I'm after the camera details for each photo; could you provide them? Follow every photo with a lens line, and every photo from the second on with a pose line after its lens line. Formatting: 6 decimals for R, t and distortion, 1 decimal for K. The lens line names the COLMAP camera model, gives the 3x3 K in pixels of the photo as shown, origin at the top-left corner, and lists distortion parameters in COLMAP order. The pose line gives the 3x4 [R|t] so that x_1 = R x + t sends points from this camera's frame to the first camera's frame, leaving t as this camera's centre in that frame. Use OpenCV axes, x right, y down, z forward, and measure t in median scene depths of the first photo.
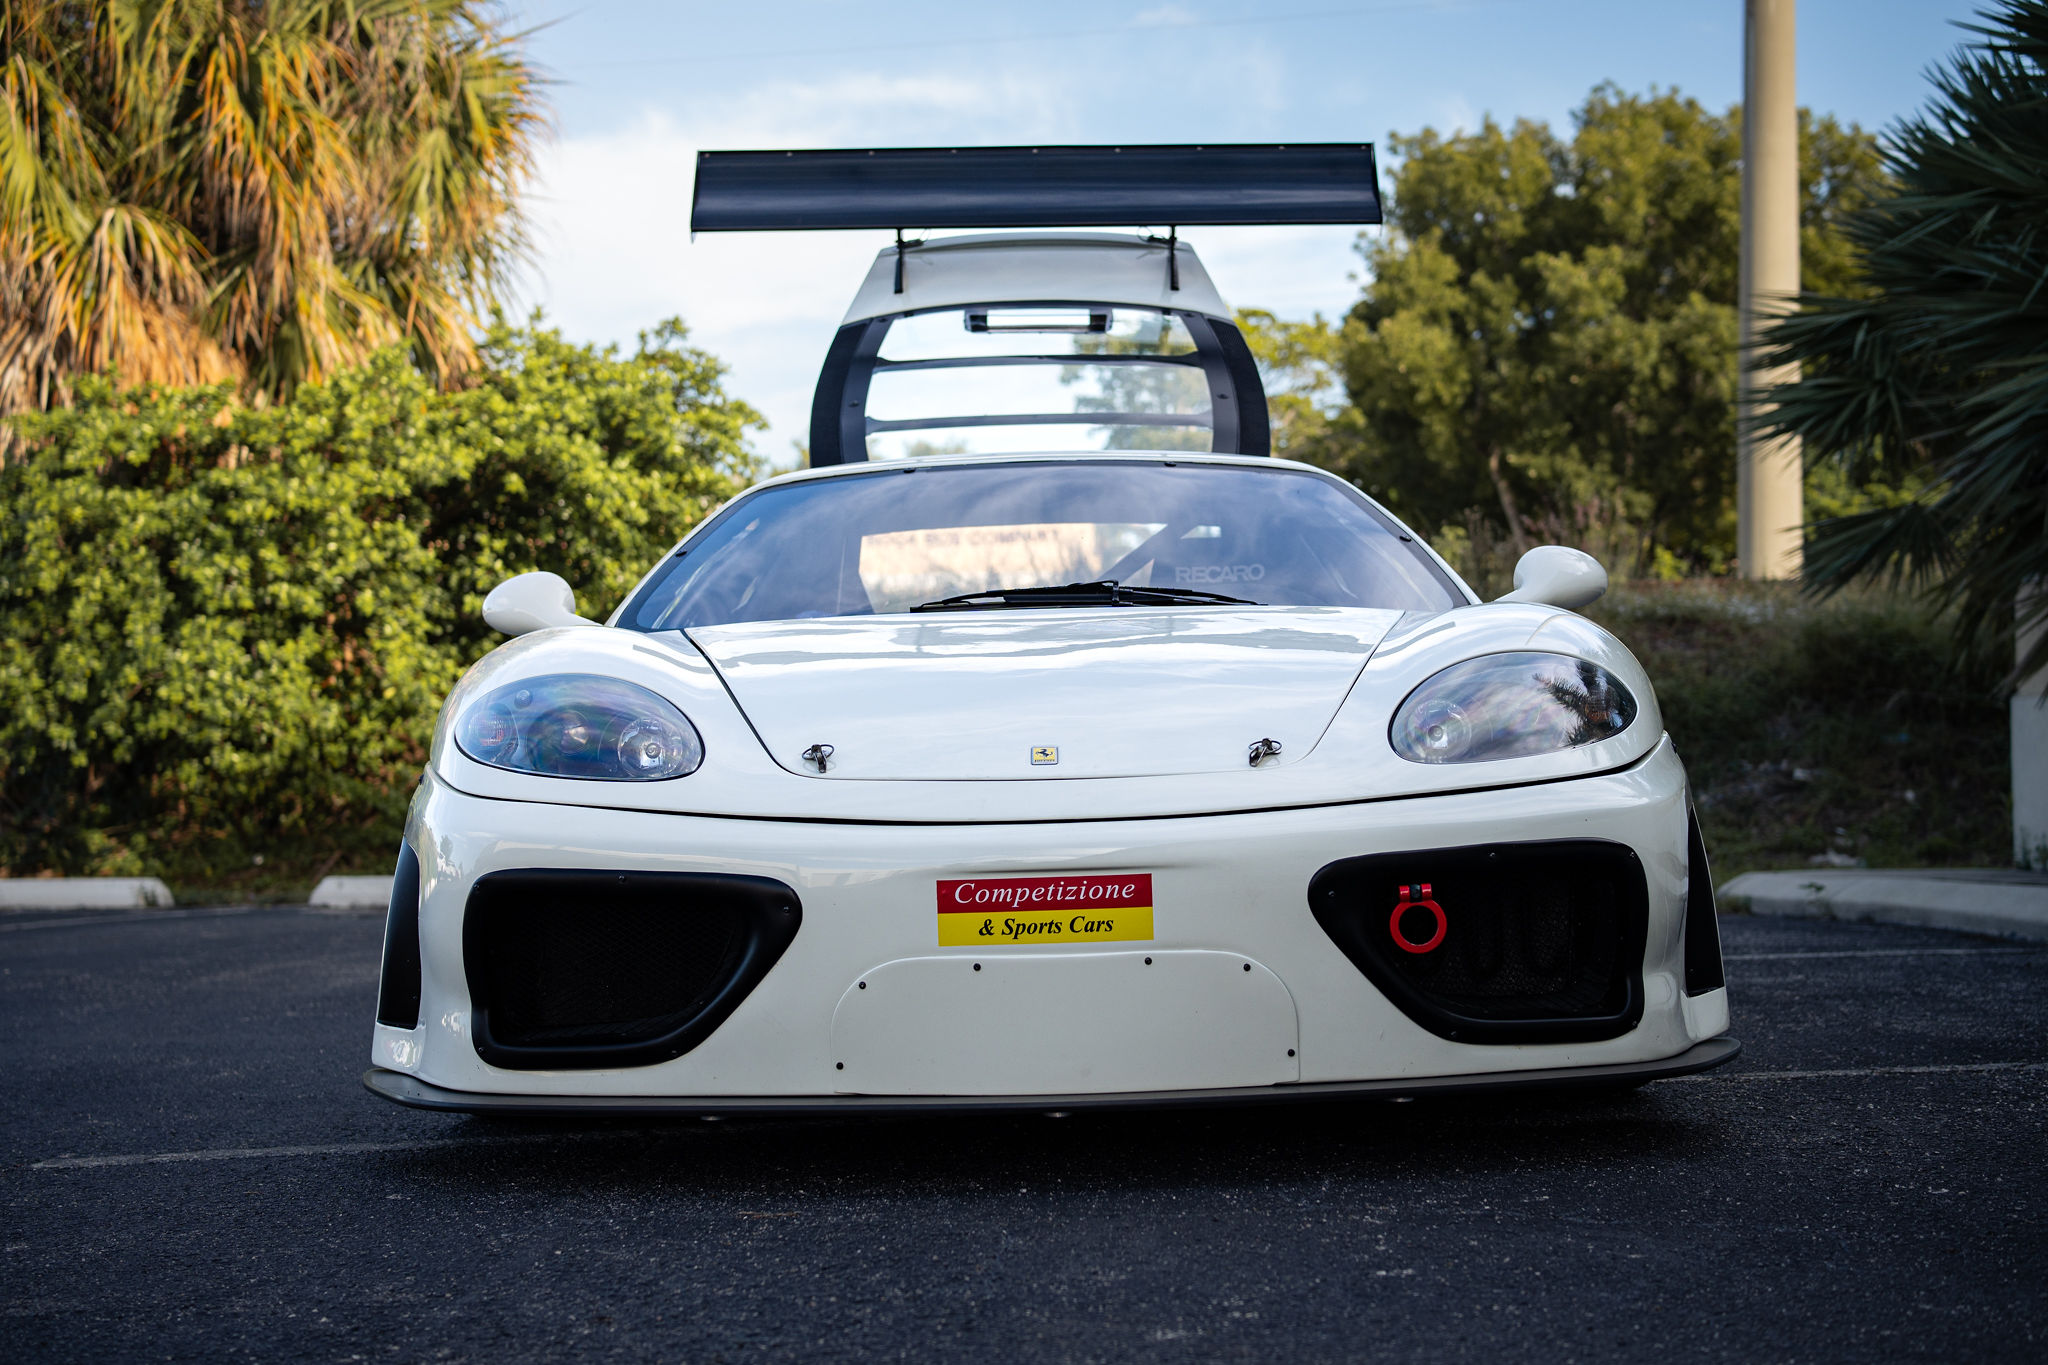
lens RADIAL K [[3234.9, 0, 1033.3], [0, 3234.9, 665.6], [0, 0, 1]] dist [0.079045, 0.000000]
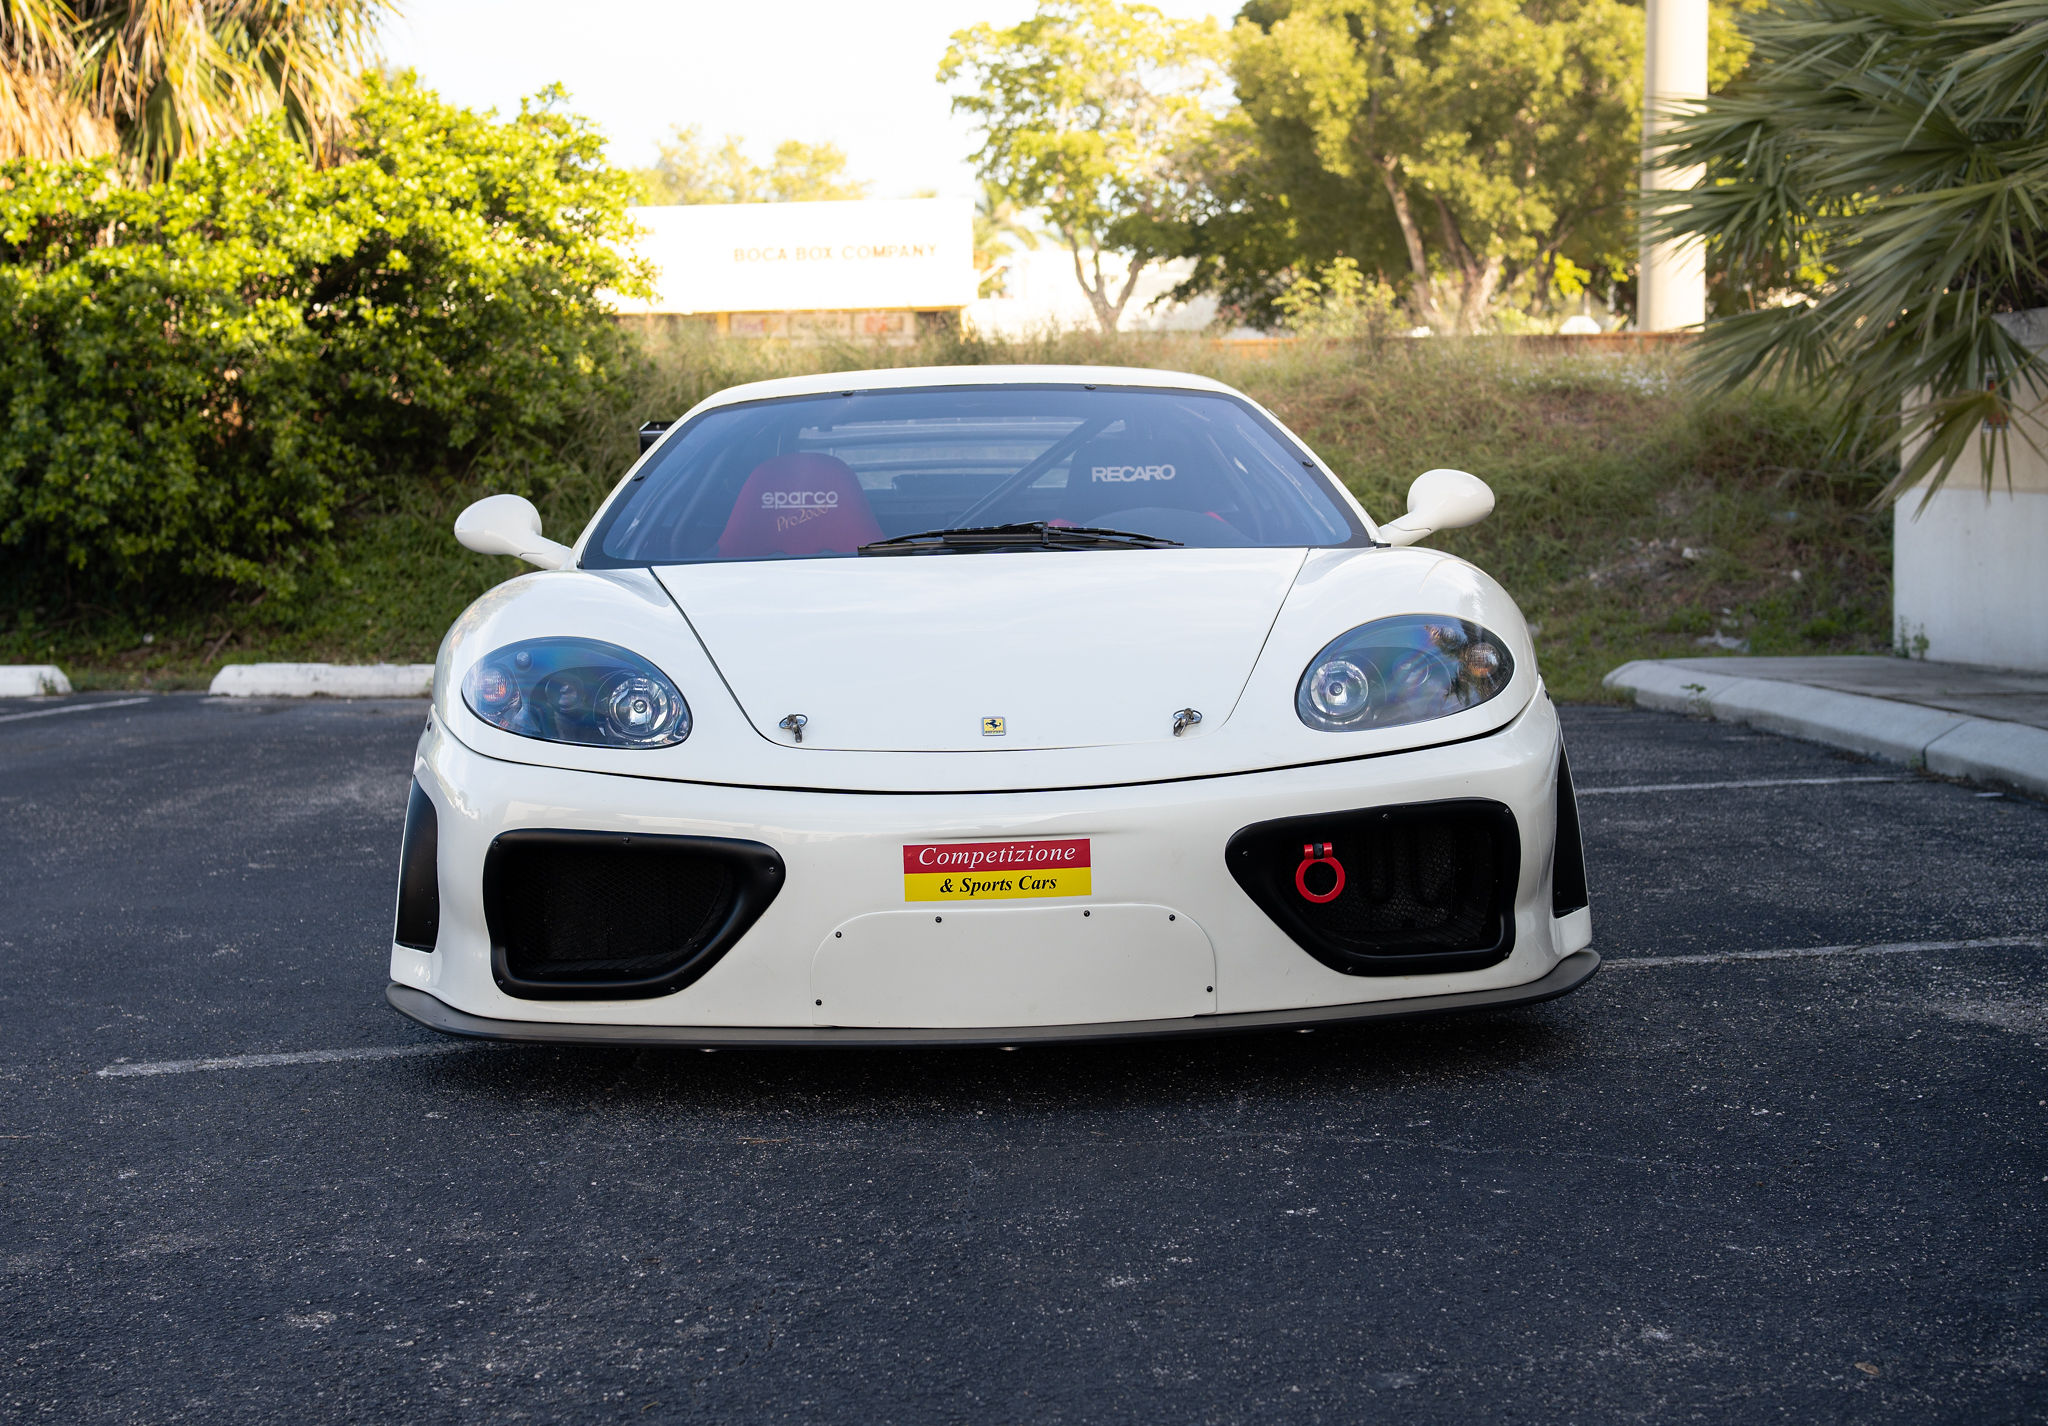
lens RADIAL K [[3380.0, 0, 978.3], [0, 3380.0, 732.2], [0, 0, 1]] dist [0.071487, 0.000000]
pose [[0.999760, -0.004437, 0.021460, -0.024770], [0.002108, 0.994219, 0.107348, -0.088443], [-0.021813, -0.107277, 0.993990, -0.162771]]
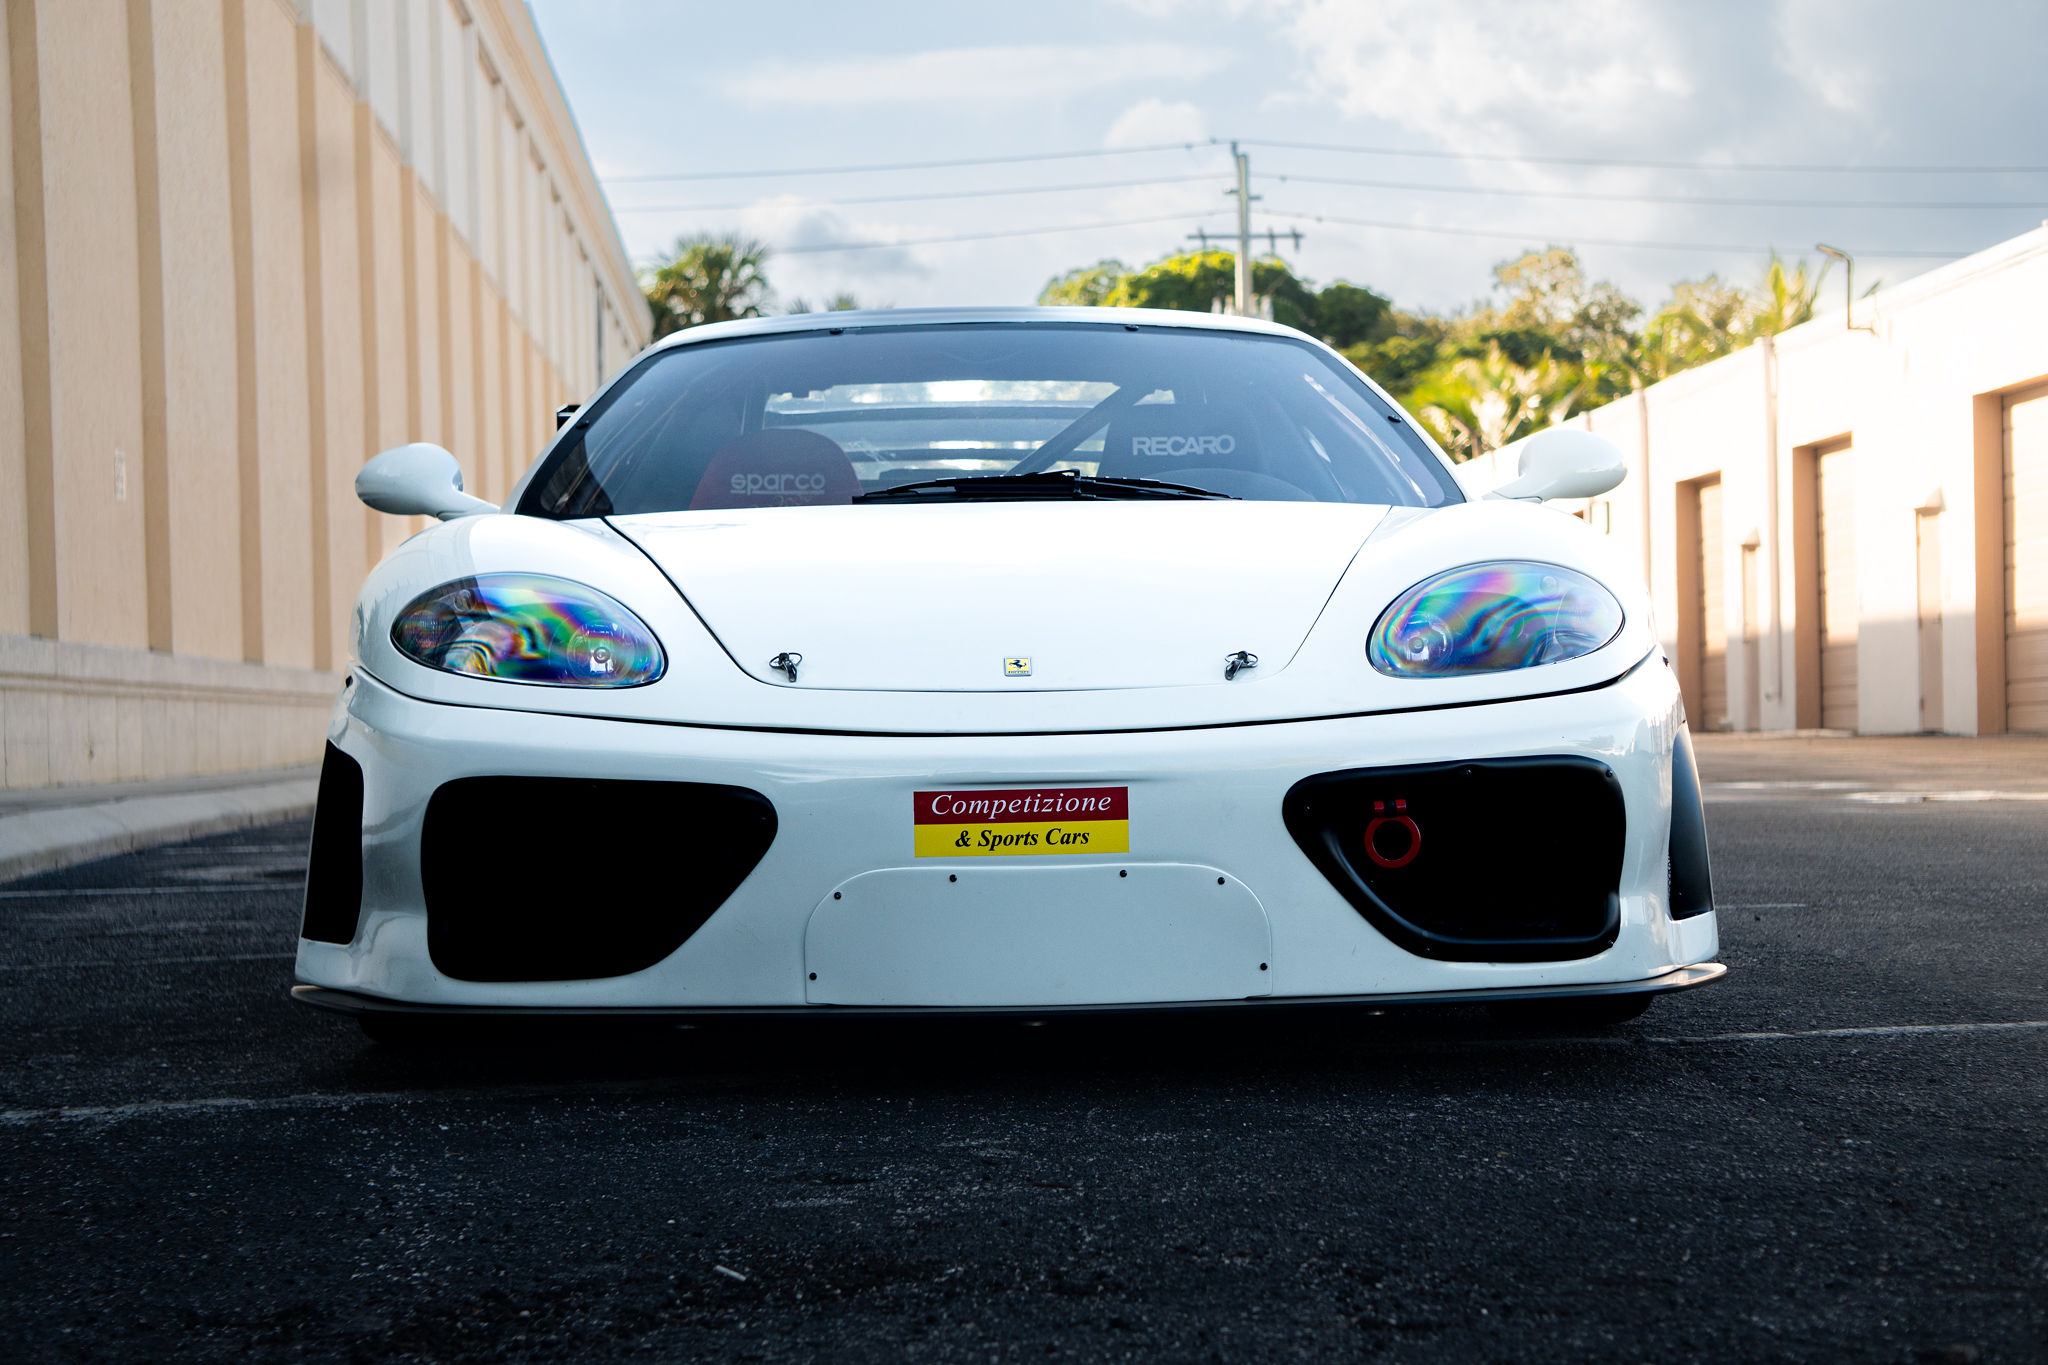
lens RADIAL K [[4925.6, 0, 1040.9], [0, 4925.6, 694.3], [0, 0, 1]] dist [0.219069, 0.000000]
pose [[0.999246, 0.009189, 0.037712, -0.041684], [-0.010827, 0.998996, 0.043474, -0.026292], [-0.037275, -0.043849, 0.998343, -0.450795]]
